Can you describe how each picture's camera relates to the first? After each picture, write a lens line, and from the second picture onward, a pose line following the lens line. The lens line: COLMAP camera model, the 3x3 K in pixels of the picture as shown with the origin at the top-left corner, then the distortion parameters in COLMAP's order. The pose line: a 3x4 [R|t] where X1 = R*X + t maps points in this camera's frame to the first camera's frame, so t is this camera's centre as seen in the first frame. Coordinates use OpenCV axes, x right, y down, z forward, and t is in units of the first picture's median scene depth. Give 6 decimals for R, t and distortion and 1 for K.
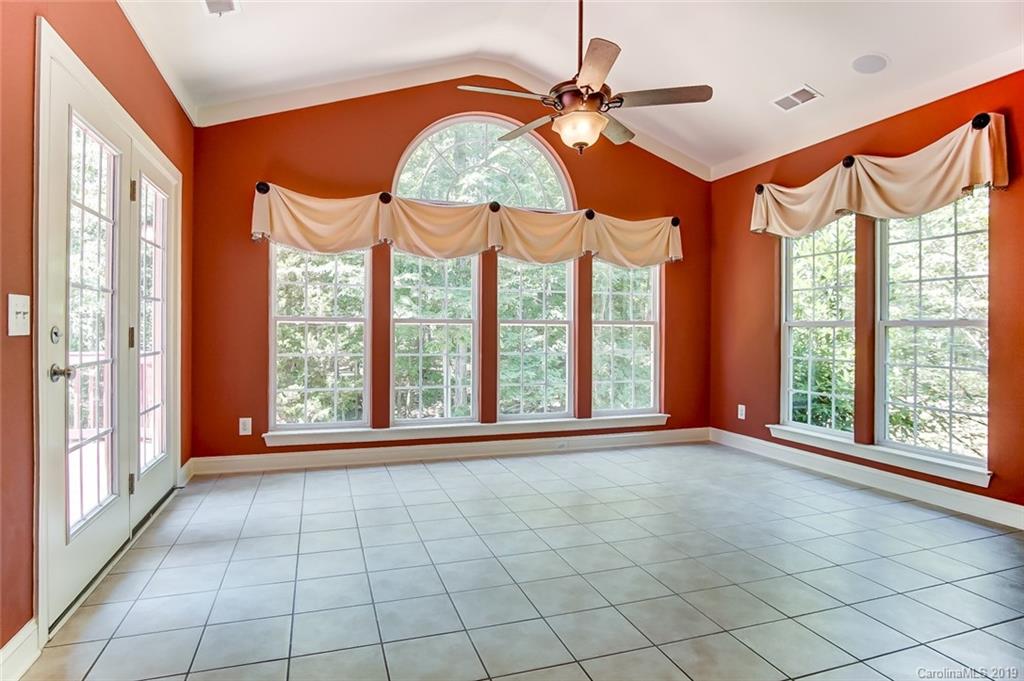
lens RADIAL K [[548.8, 0, 507.6], [0, 548.8, 336.0], [0, 0, 1]] dist [-0.033467, -0.000184]
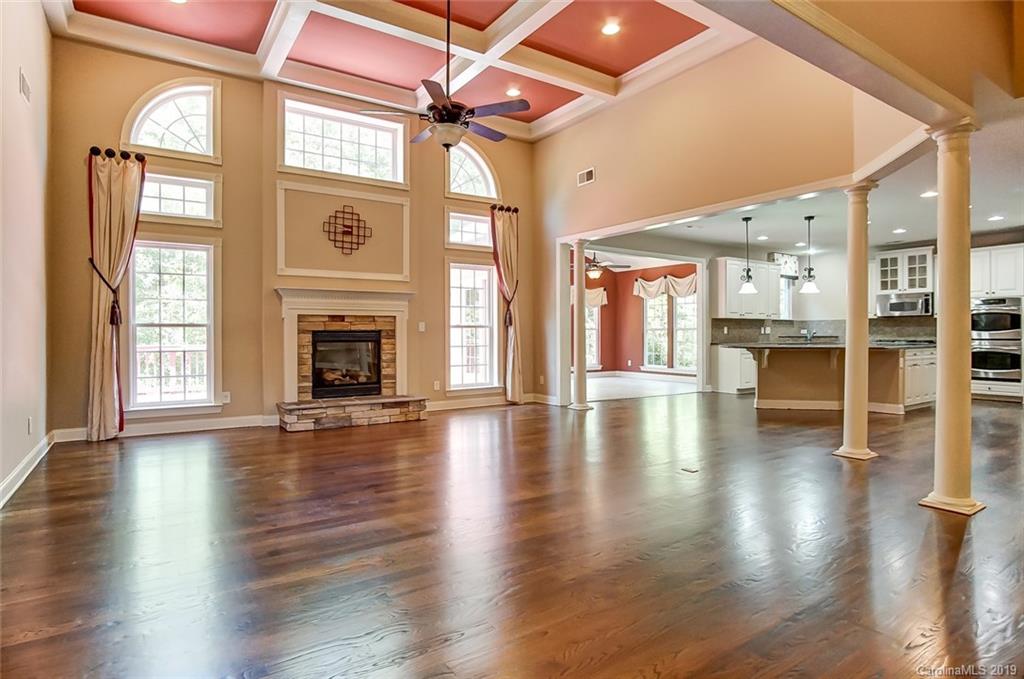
lens RADIAL K [[548.8, 0, 507.6], [0, 548.8, 335.0], [0, 0, 1]] dist [-0.033467, -0.000184]
pose [[0.967393, -0.006926, 0.253187, -0.870730], [0.006242, 0.999974, 0.003506, -0.009064], [-0.253205, -0.001811, 0.967411, -1.514892]]
